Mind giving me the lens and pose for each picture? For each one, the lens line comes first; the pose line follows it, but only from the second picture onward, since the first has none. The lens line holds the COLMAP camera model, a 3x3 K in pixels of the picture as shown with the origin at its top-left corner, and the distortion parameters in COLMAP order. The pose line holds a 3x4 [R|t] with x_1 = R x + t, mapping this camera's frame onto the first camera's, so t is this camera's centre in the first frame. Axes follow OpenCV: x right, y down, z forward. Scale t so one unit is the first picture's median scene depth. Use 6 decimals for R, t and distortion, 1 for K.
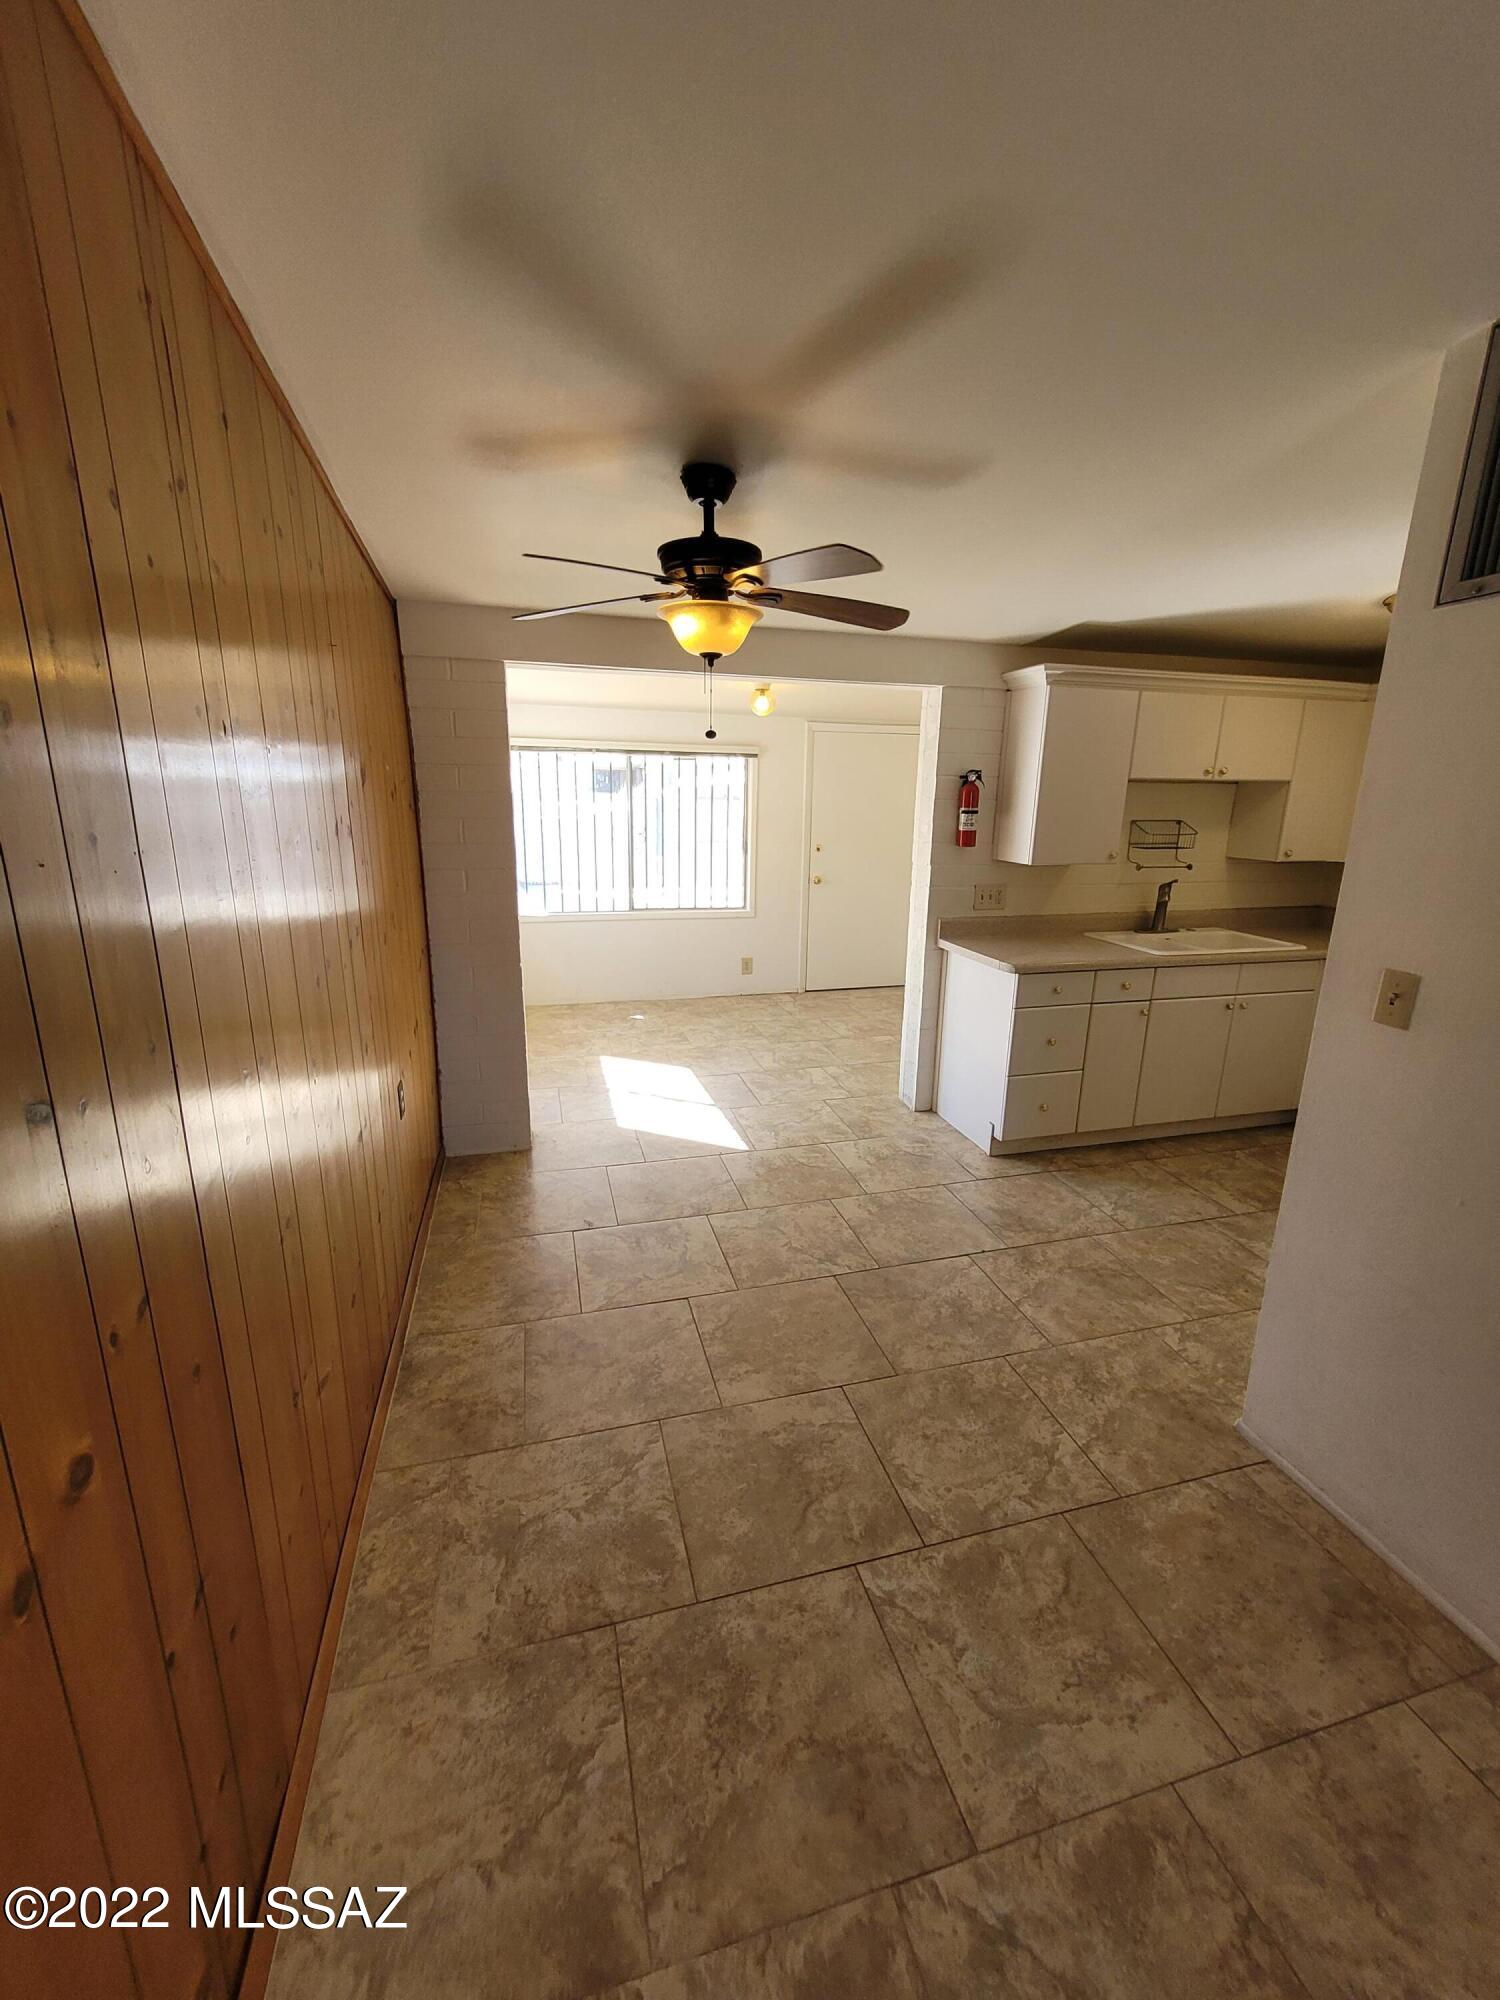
lens RADIAL K [[820.9, 0, 759.5], [0, 820.9, 989.7], [0, 0, 1]] dist [0.027136, -0.009292]
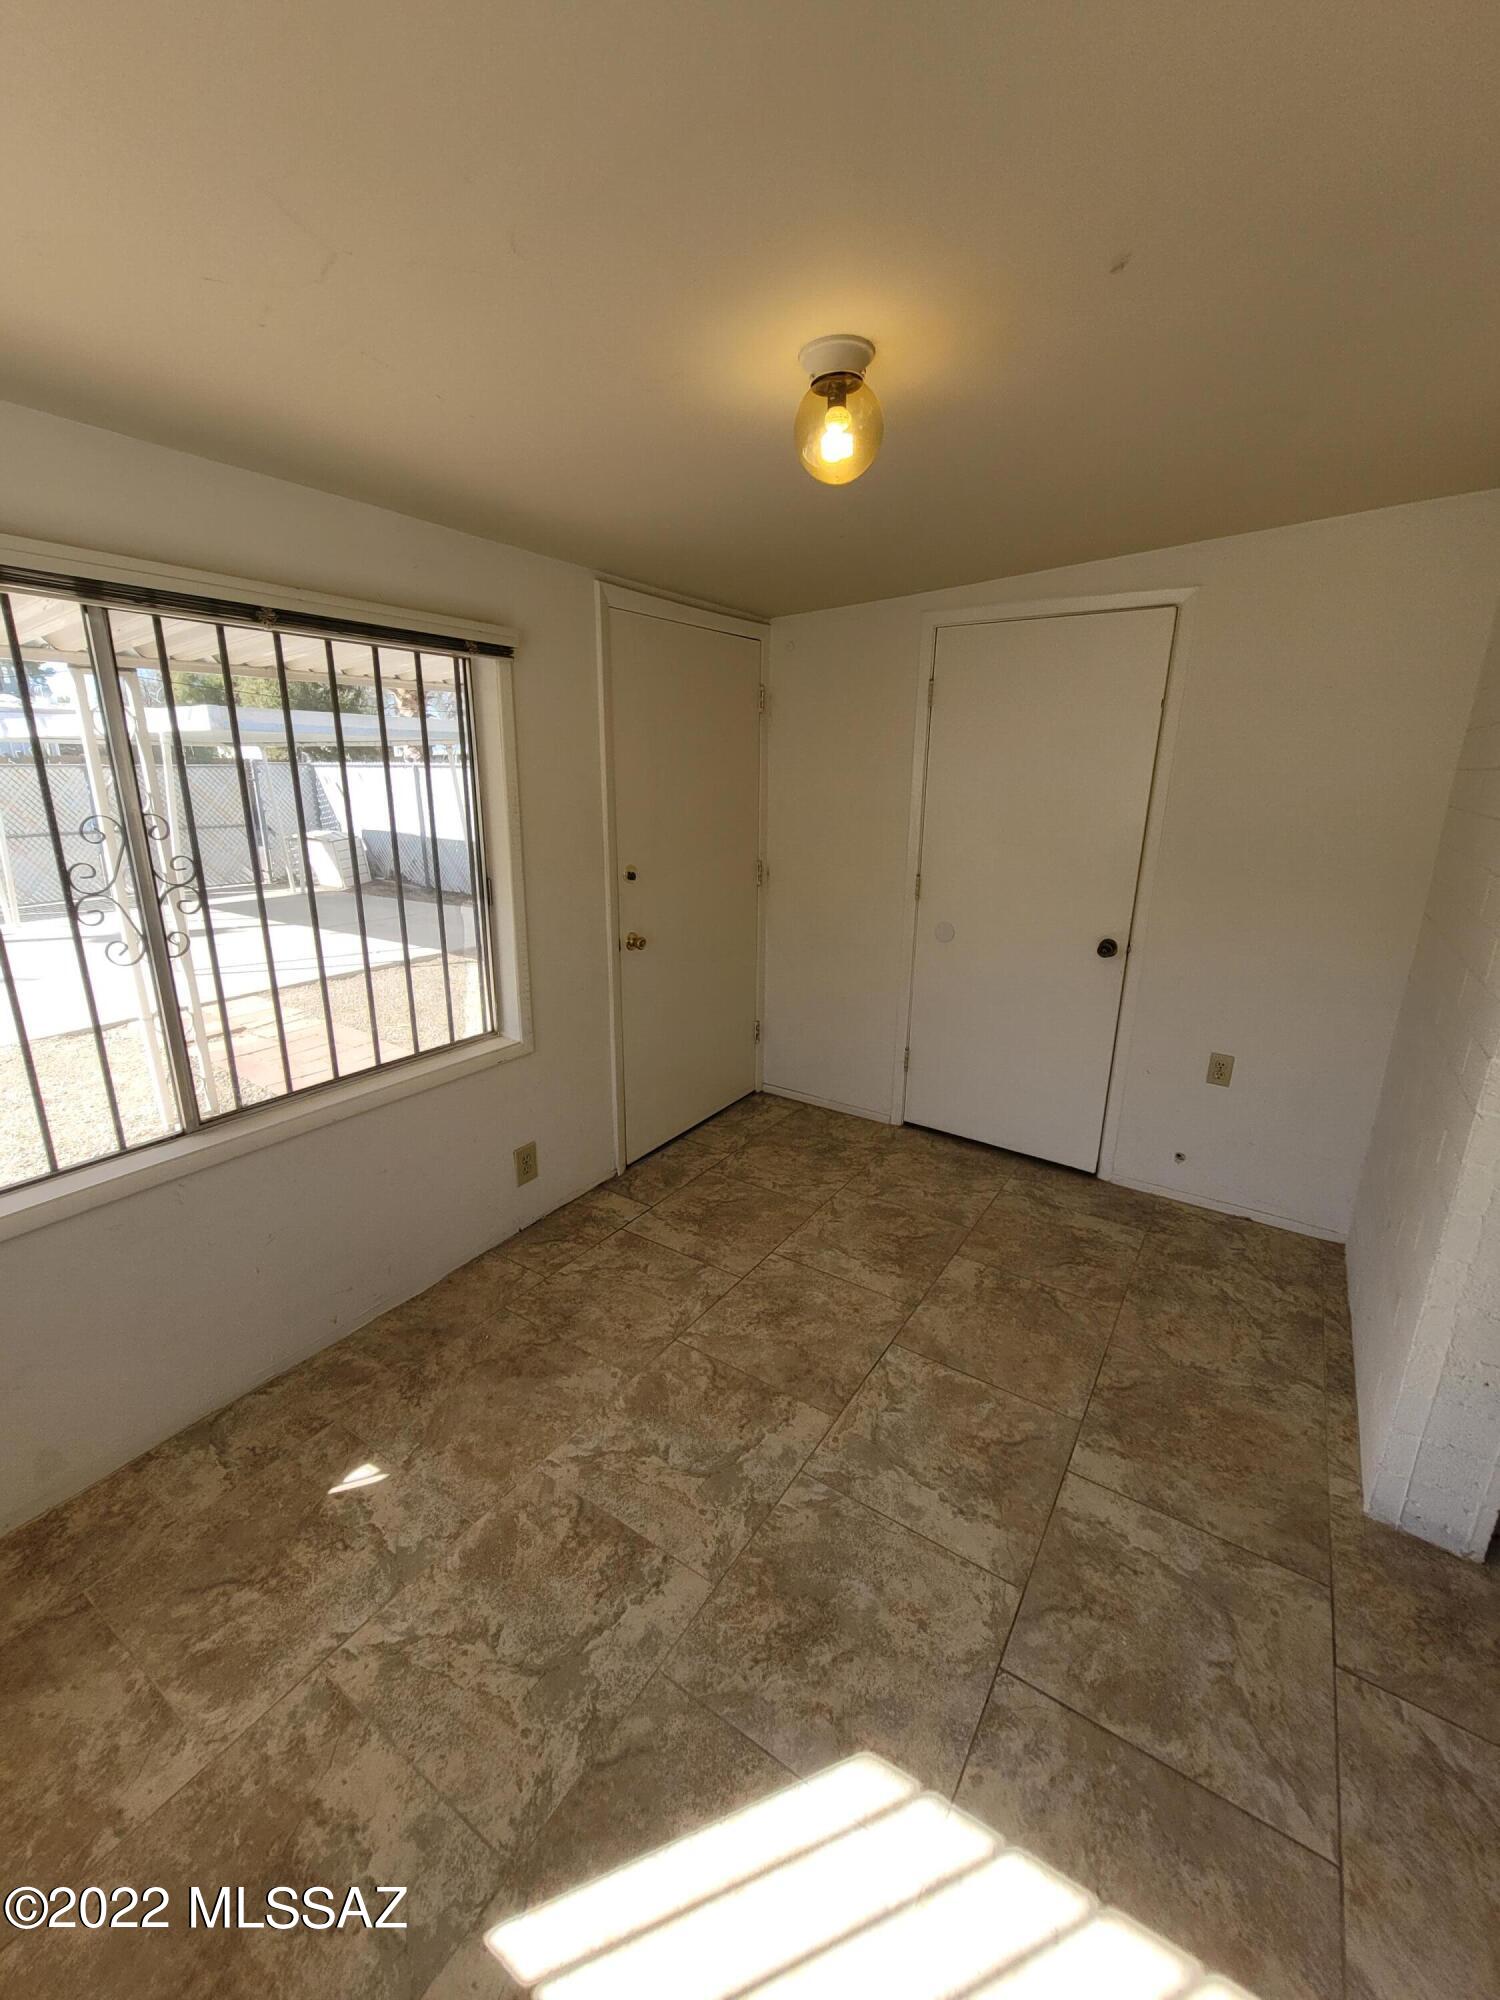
lens RADIAL K [[820.9, 0, 759.5], [0, 820.9, 989.7], [0, 0, 1]] dist [0.027136, -0.009292]
pose [[0.748088, -0.186826, 0.636758, -0.214341], [0.156638, 0.982150, 0.104141, -0.170914], [-0.644848, 0.021833, 0.763999, 0.706941]]
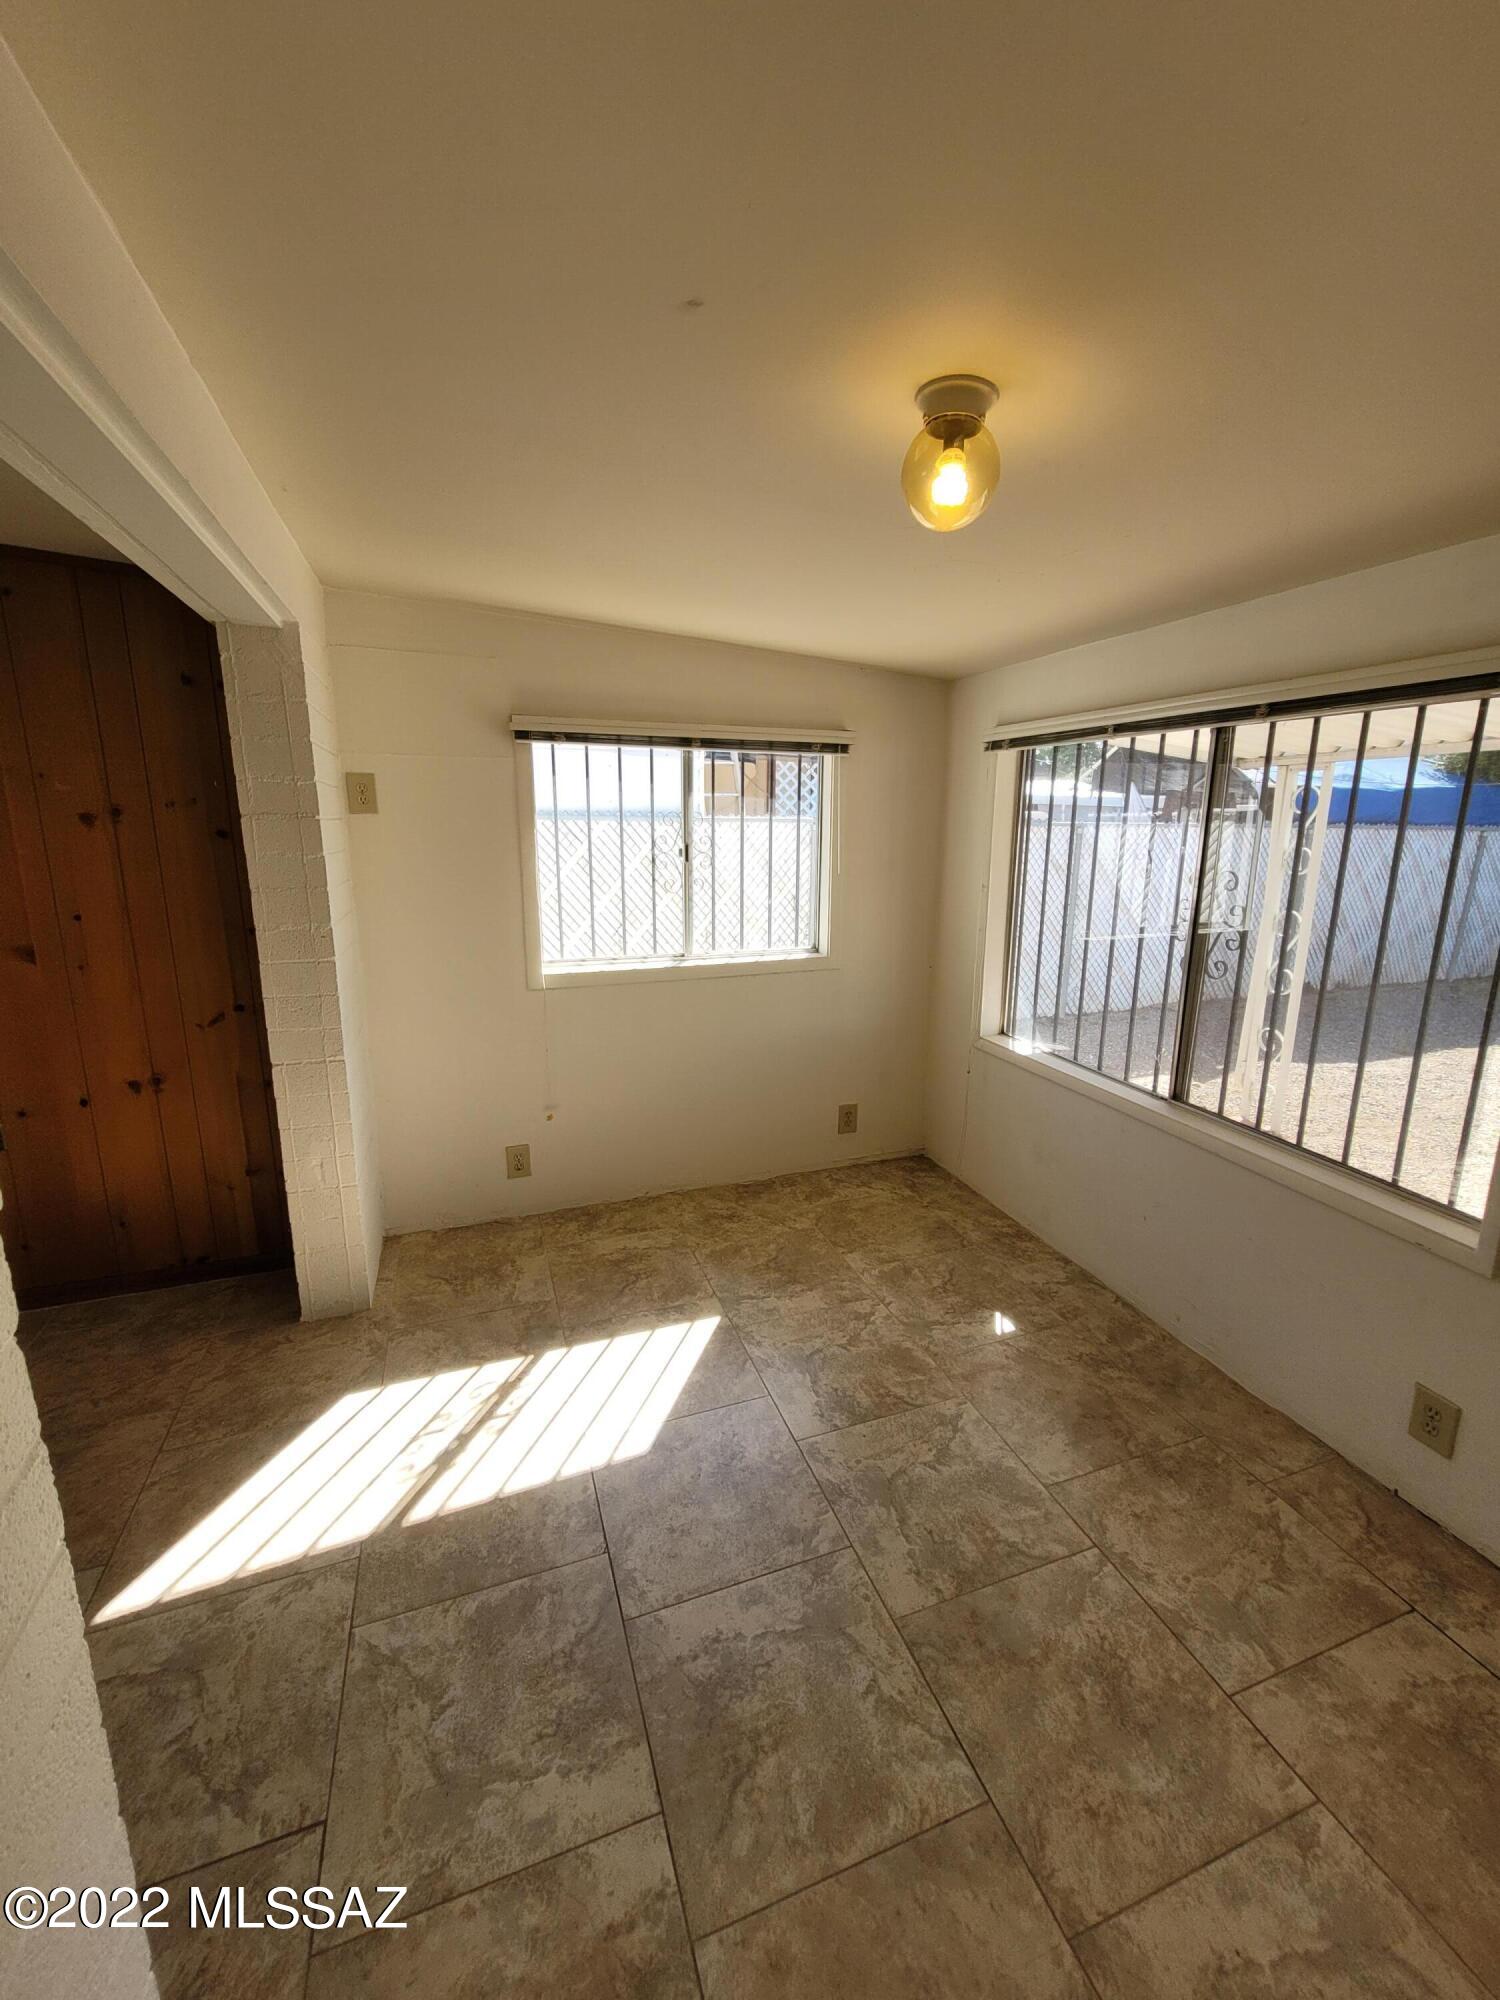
lens RADIAL K [[820.9, 0, 759.5], [0, 820.9, 989.7], [0, 0, 1]] dist [0.027136, -0.009292]
pose [[0.077883, 0.186122, -0.979435, 0.265012], [-0.243362, 0.956249, 0.162364, -0.194108], [0.966804, 0.225712, 0.119771, 0.838563]]
